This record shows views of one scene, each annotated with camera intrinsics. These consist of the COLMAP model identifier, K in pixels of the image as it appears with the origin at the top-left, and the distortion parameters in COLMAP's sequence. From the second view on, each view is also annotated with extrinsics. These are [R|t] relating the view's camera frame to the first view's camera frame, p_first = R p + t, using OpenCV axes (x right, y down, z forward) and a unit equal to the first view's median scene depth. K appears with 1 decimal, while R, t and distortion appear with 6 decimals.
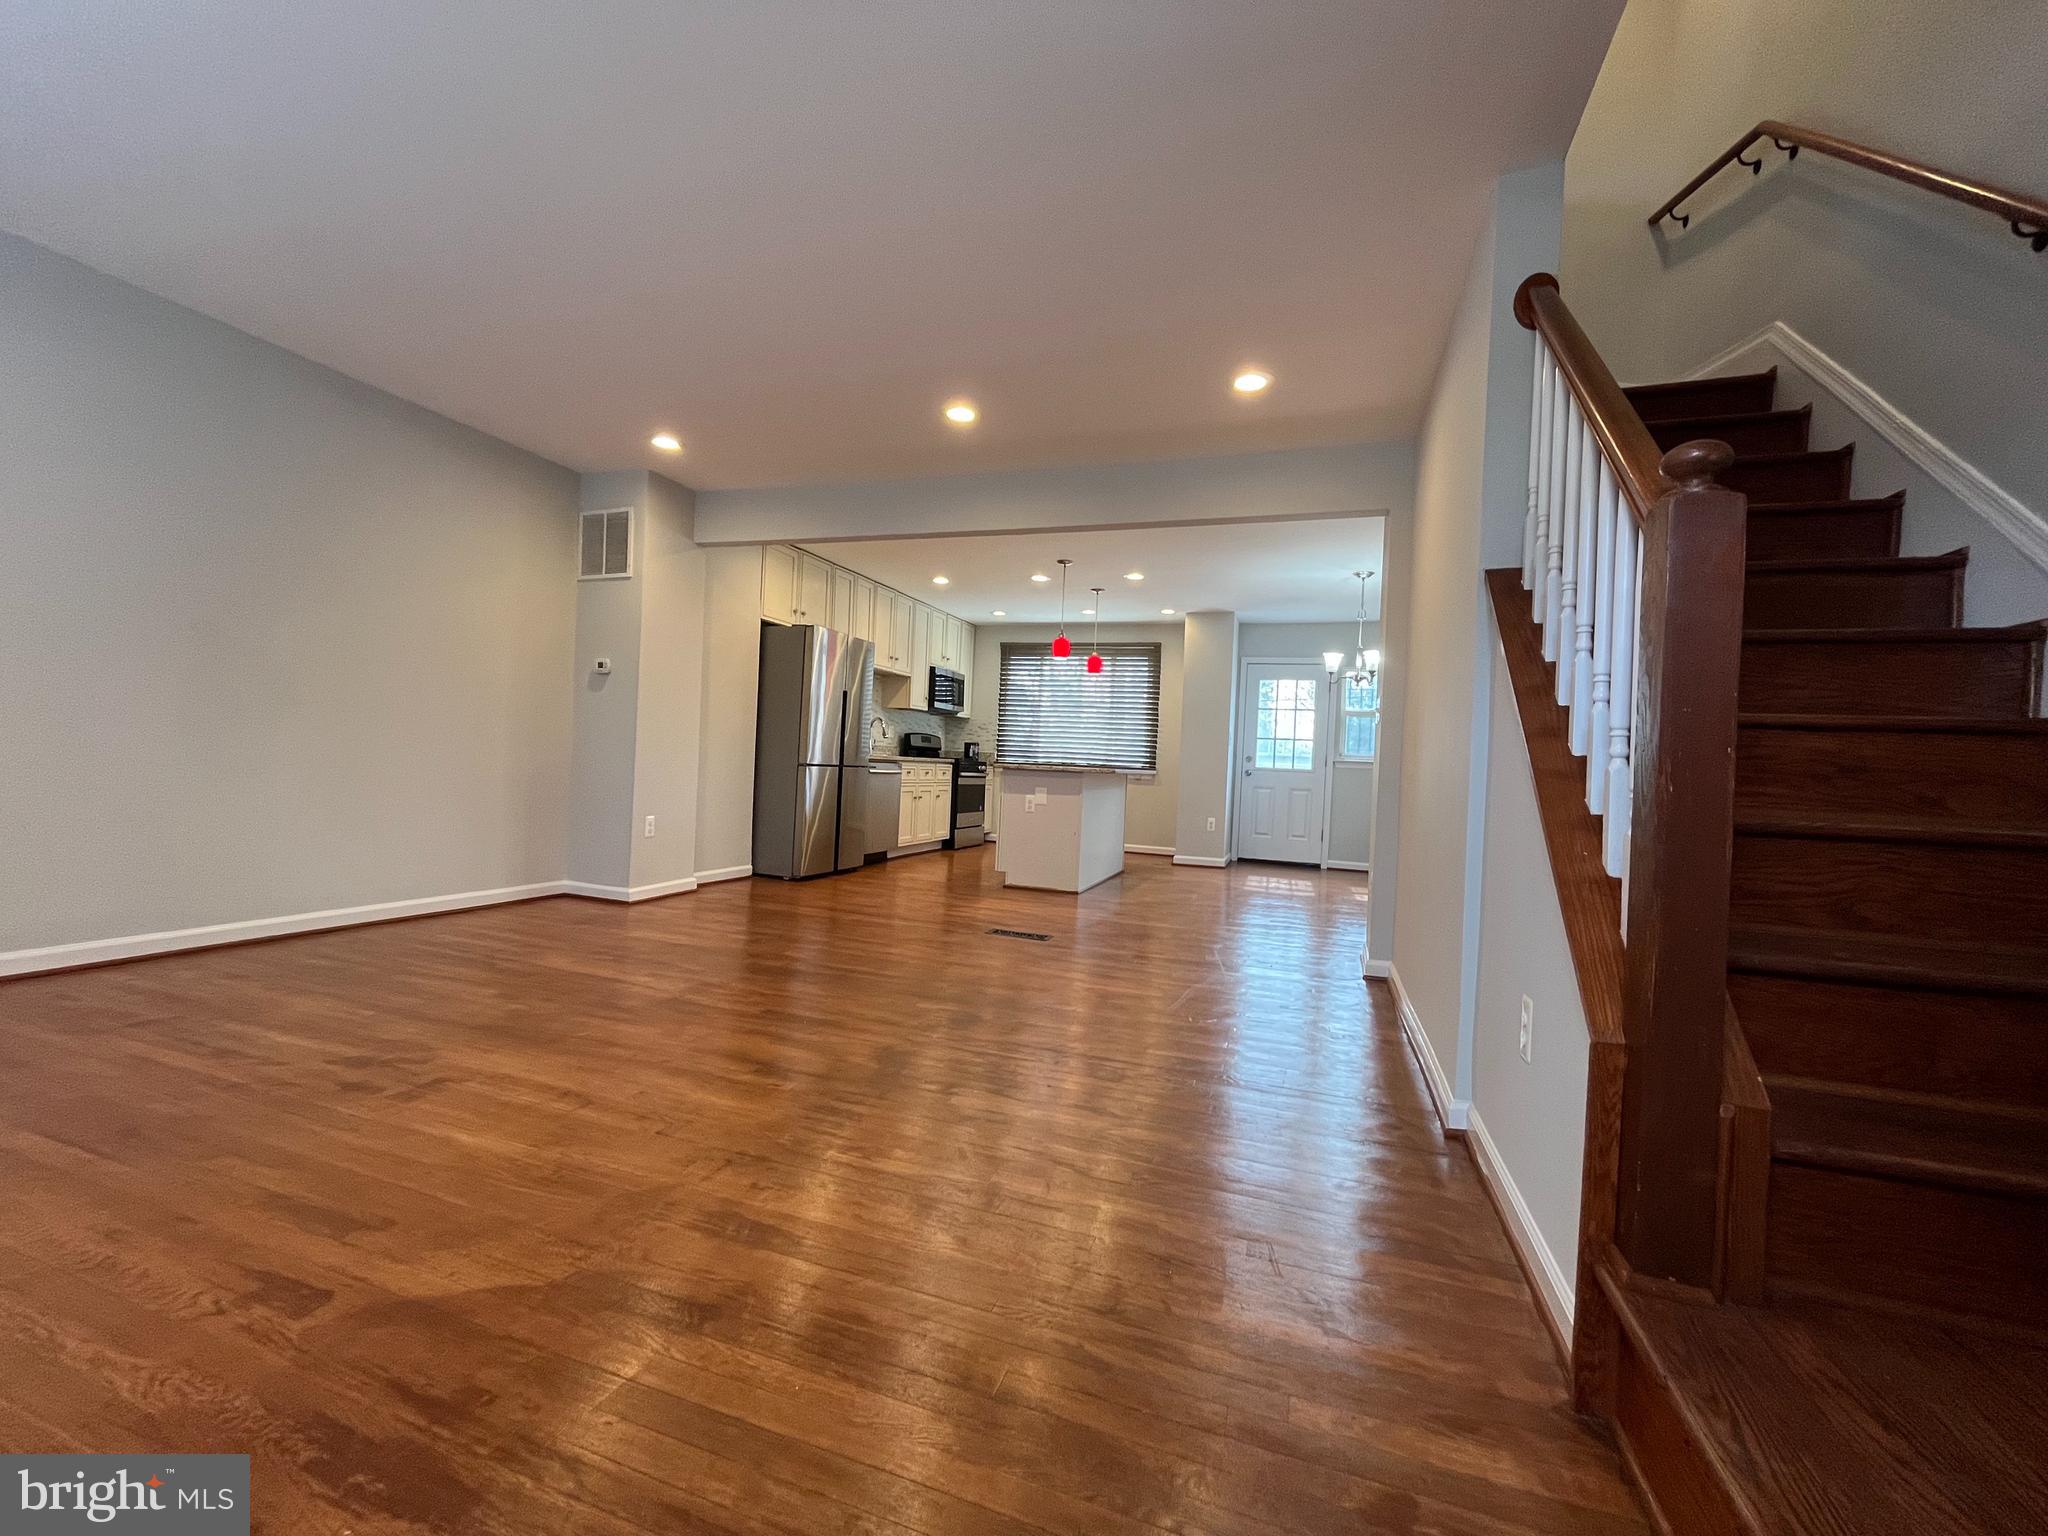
lens RADIAL K [[825.4, 0, 1025.6], [0, 825.4, 765.8], [0, 0, 1]] dist [-0.002918, -0.000886]
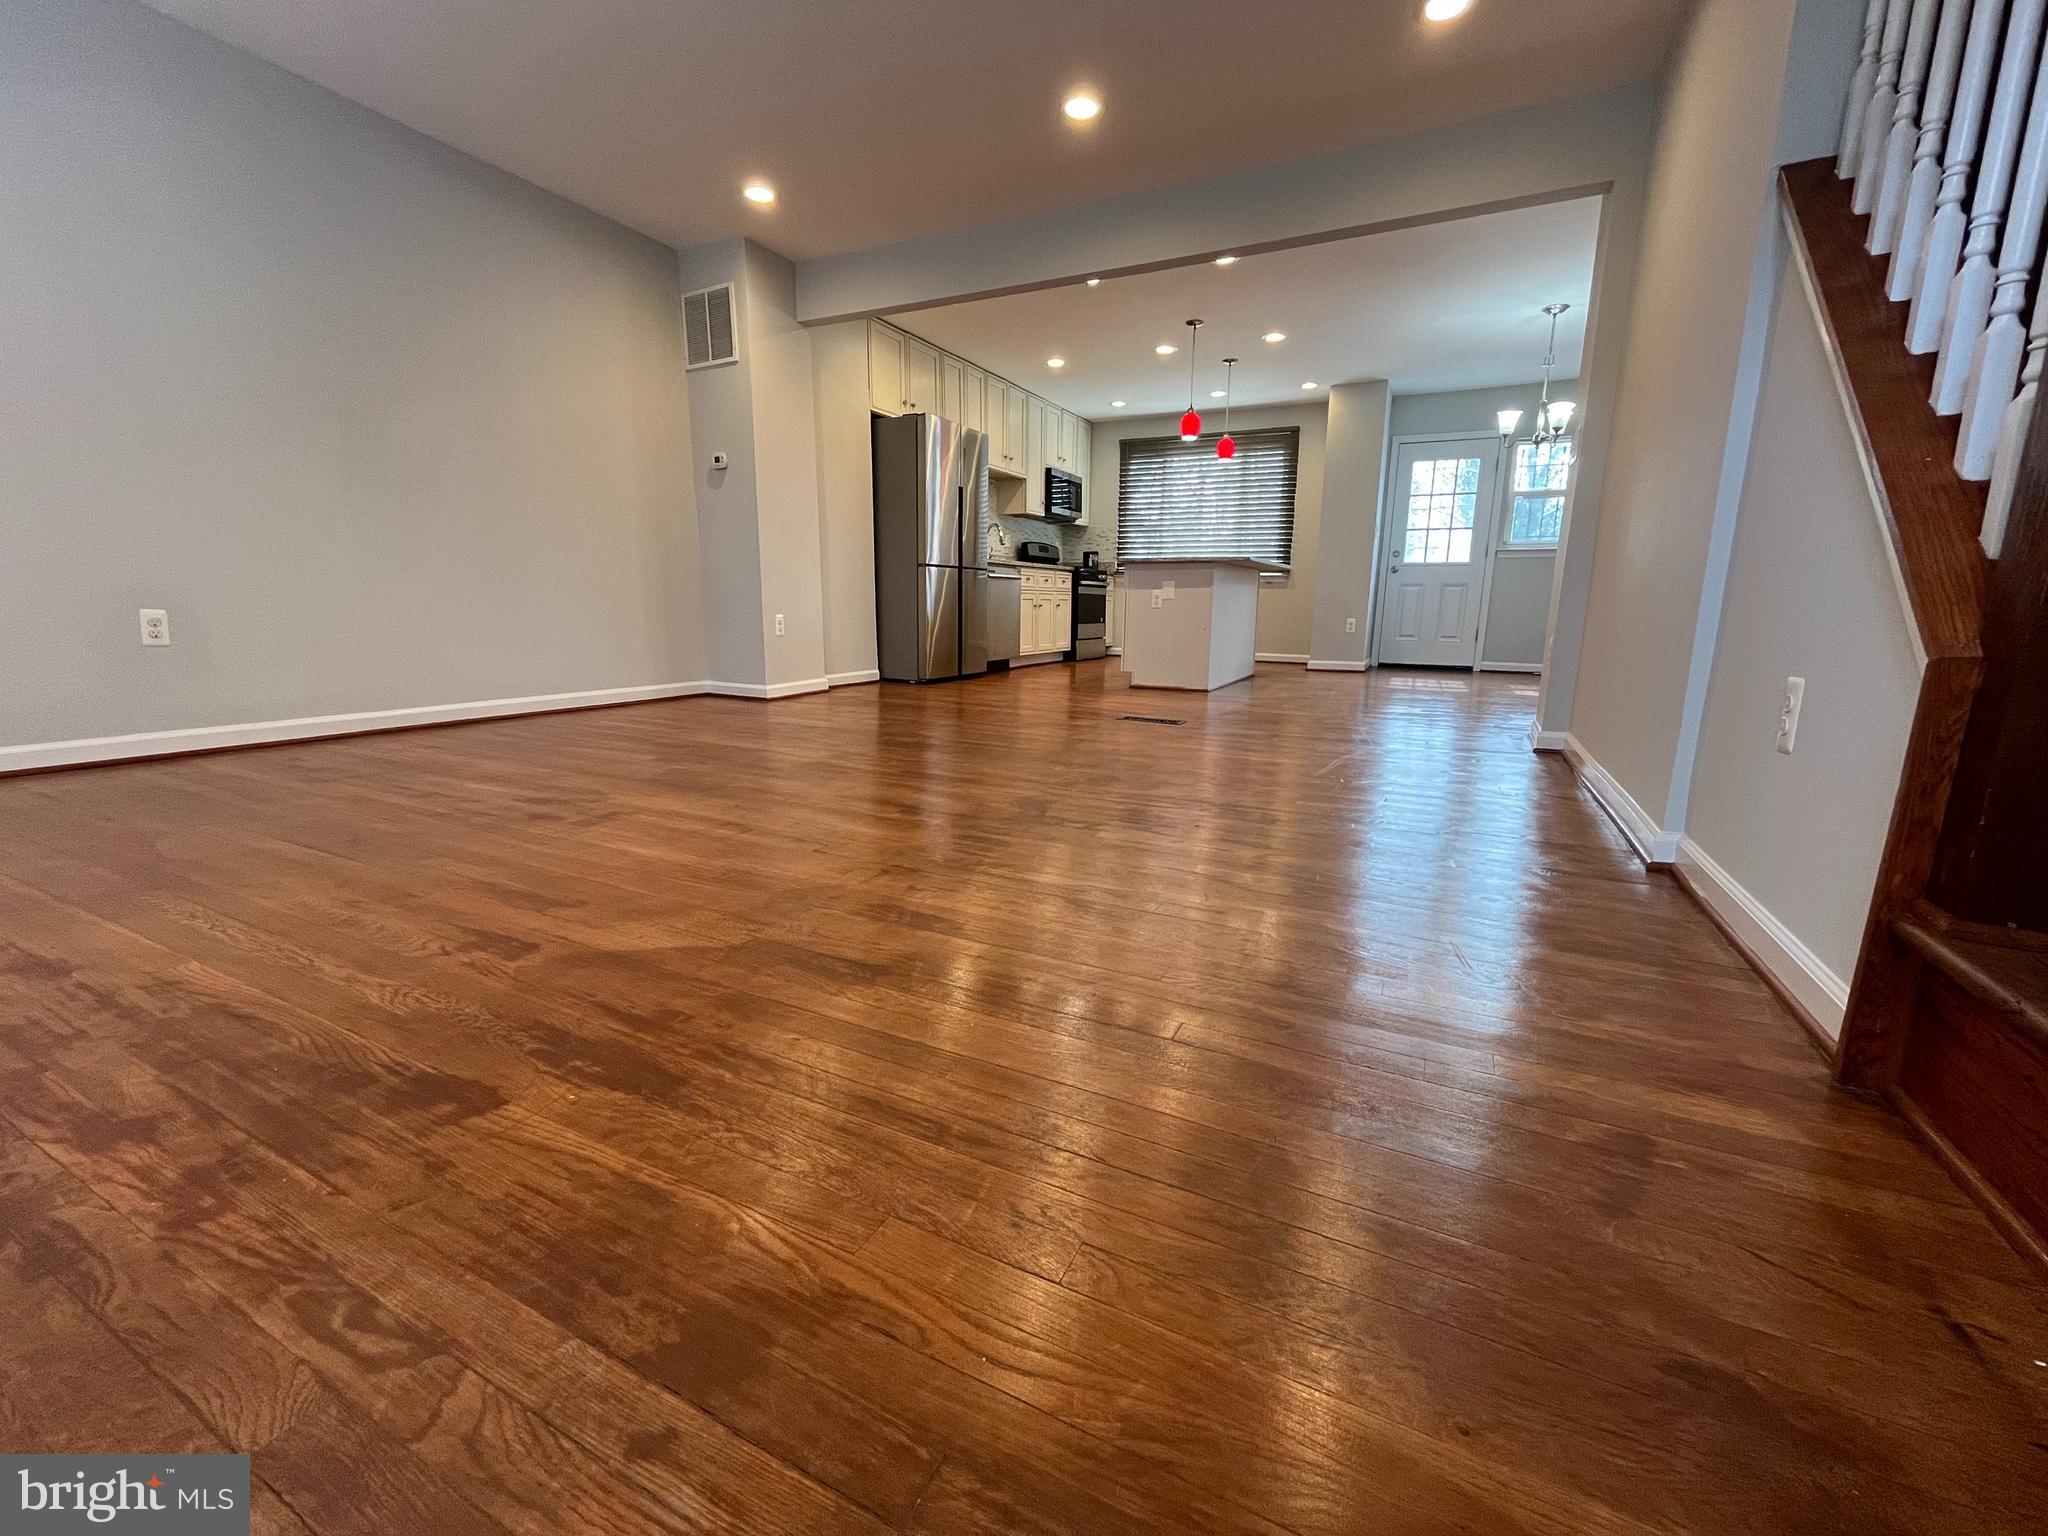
lens RADIAL K [[825.4, 0, 1026.4], [0, 825.4, 767.9], [0, 0, 1]] dist [-0.002918, -0.000886]
pose [[0.990541, -0.006449, -0.137067, -0.032105], [0.032457, 0.981560, 0.188381, 0.116732], [0.133325, -0.191048, 0.972484, 0.041141]]
